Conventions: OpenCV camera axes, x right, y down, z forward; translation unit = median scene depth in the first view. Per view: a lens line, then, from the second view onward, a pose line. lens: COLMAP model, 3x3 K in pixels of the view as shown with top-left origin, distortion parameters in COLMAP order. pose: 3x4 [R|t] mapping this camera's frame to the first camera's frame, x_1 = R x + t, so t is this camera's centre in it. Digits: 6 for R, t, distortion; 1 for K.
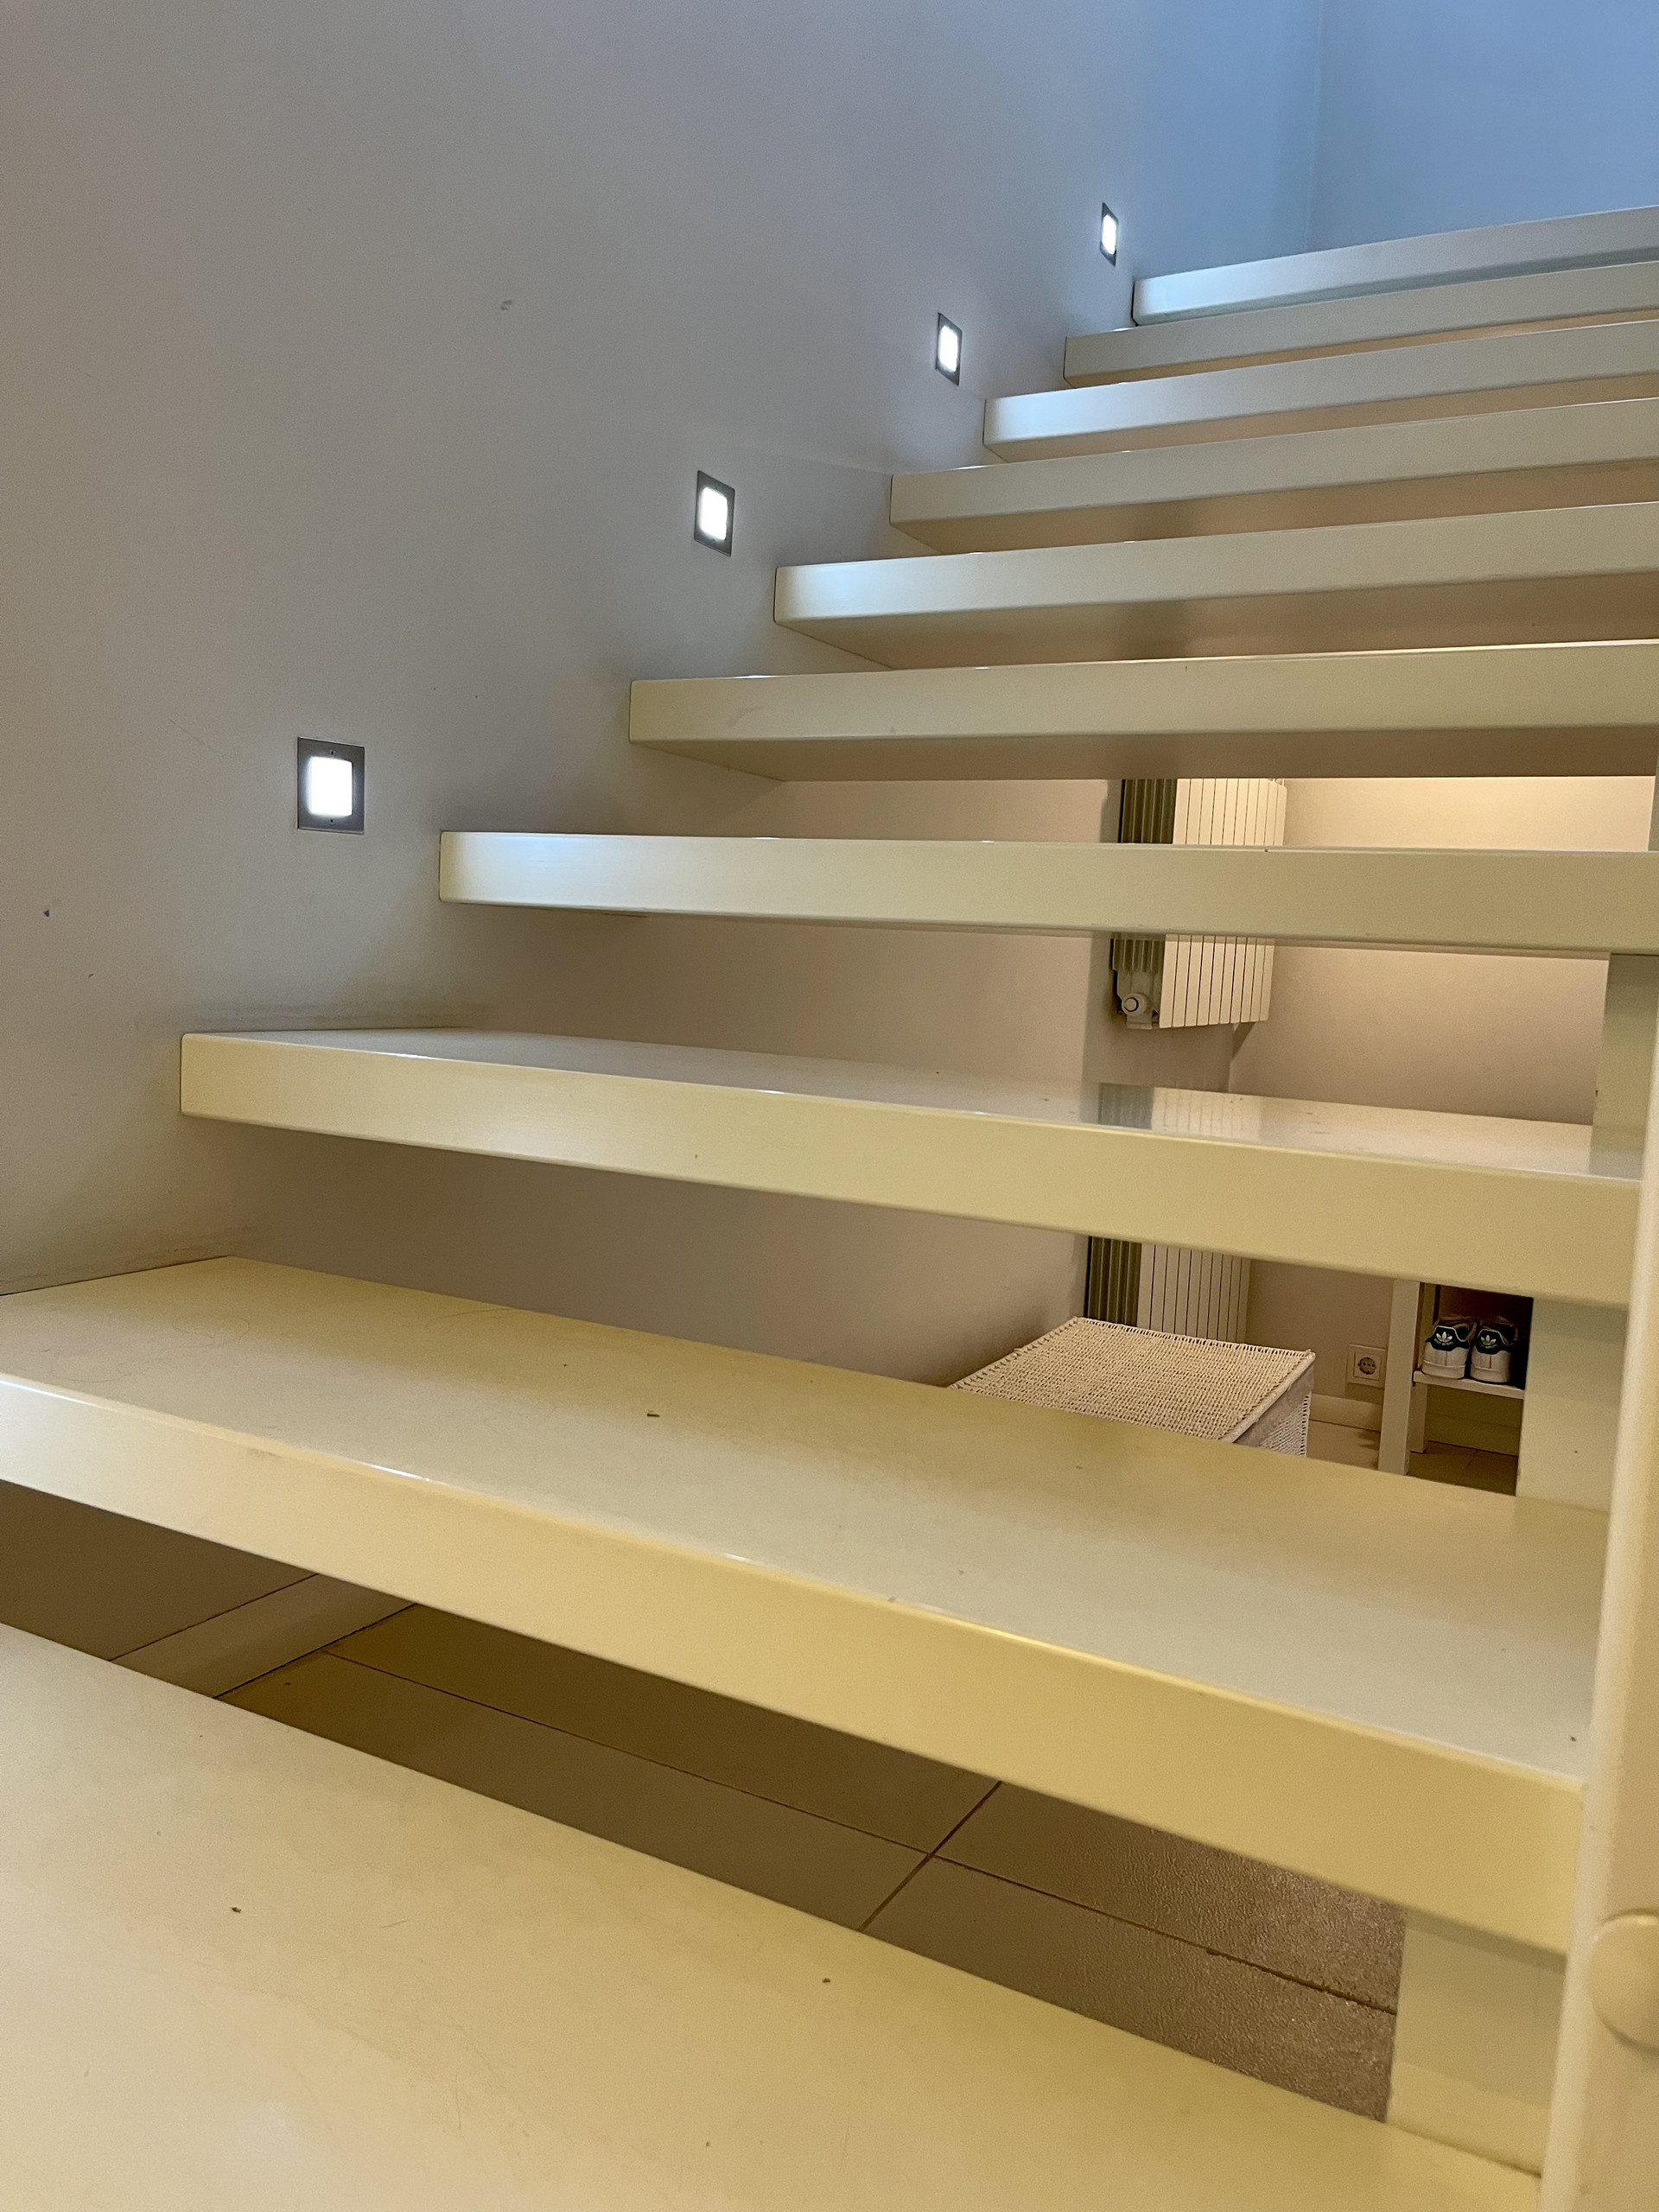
lens RADIAL K [[1692.4, 0, 829.5], [0, 1692.4, 1106.0], [0, 0, 1]] dist [0.065454, -0.089953]
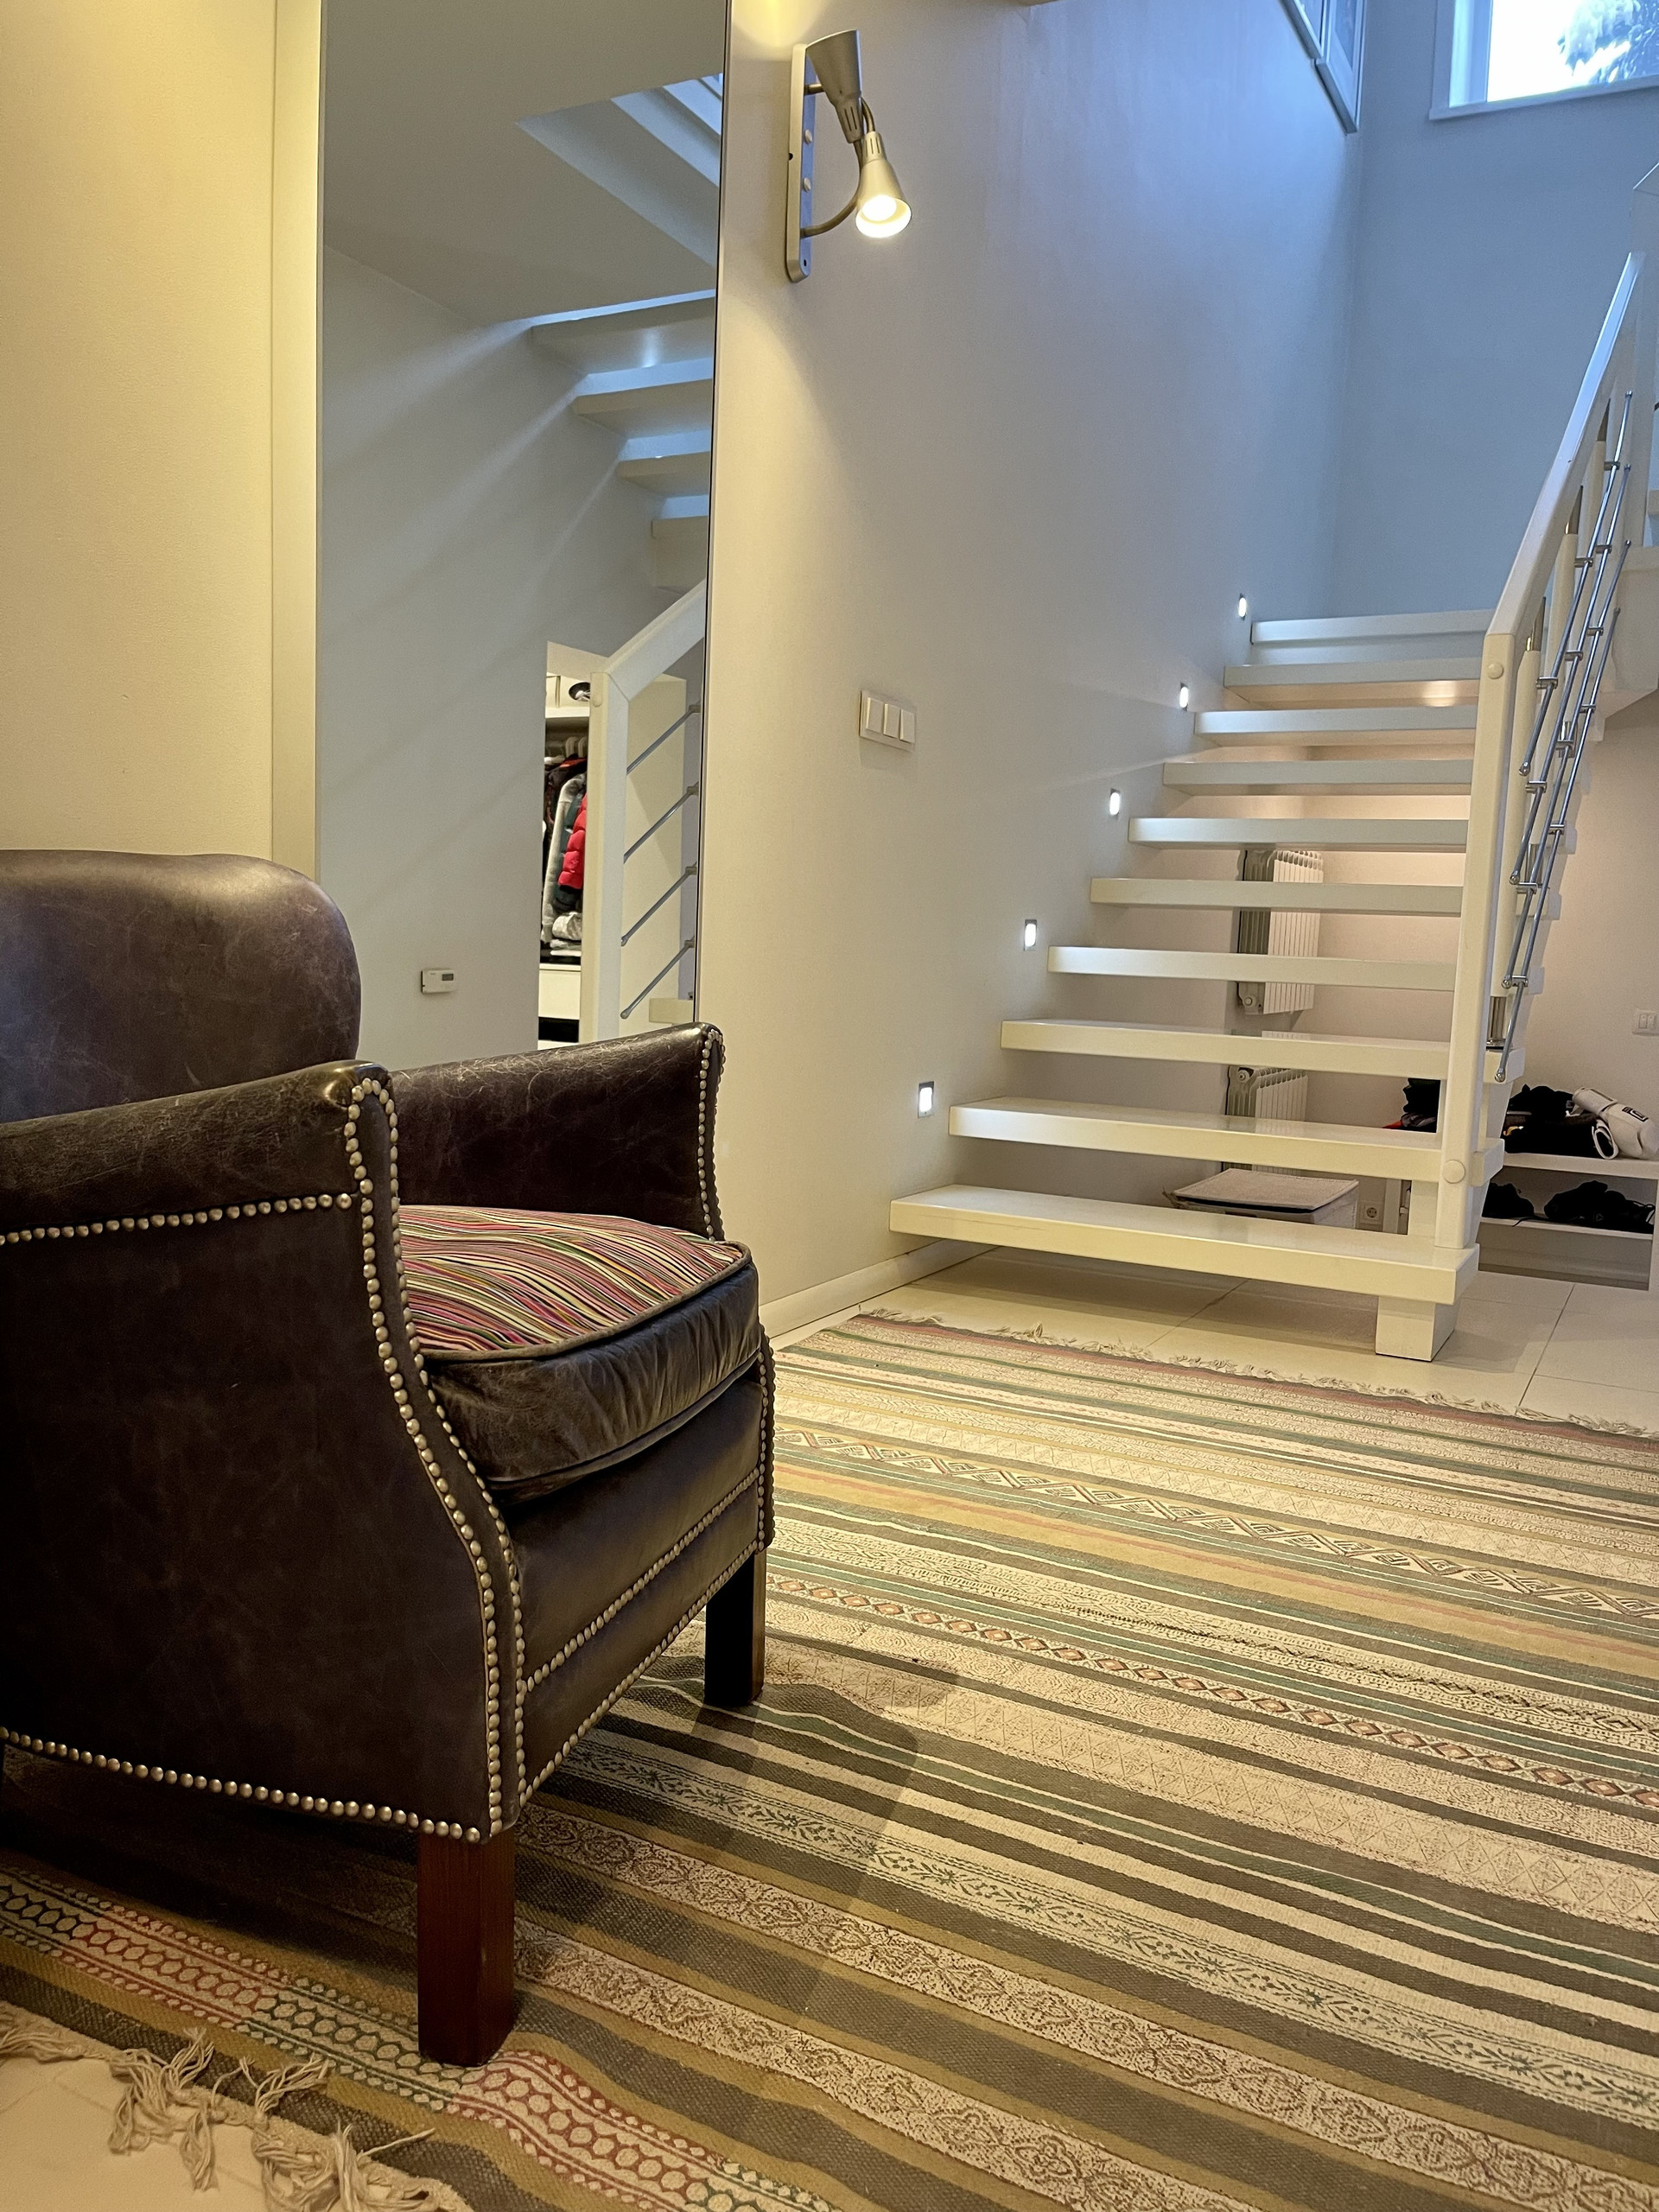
lens RADIAL K [[1692.4, 0, 829.5], [0, 1692.4, 1106.0], [0, 0, 1]] dist [0.065454, -0.089953]
pose [[0.999836, -0.010491, 0.014753, -0.337582], [0.010343, 0.999895, 0.010111, 0.033481], [-0.014857, -0.009957, 0.999840, -0.929929]]
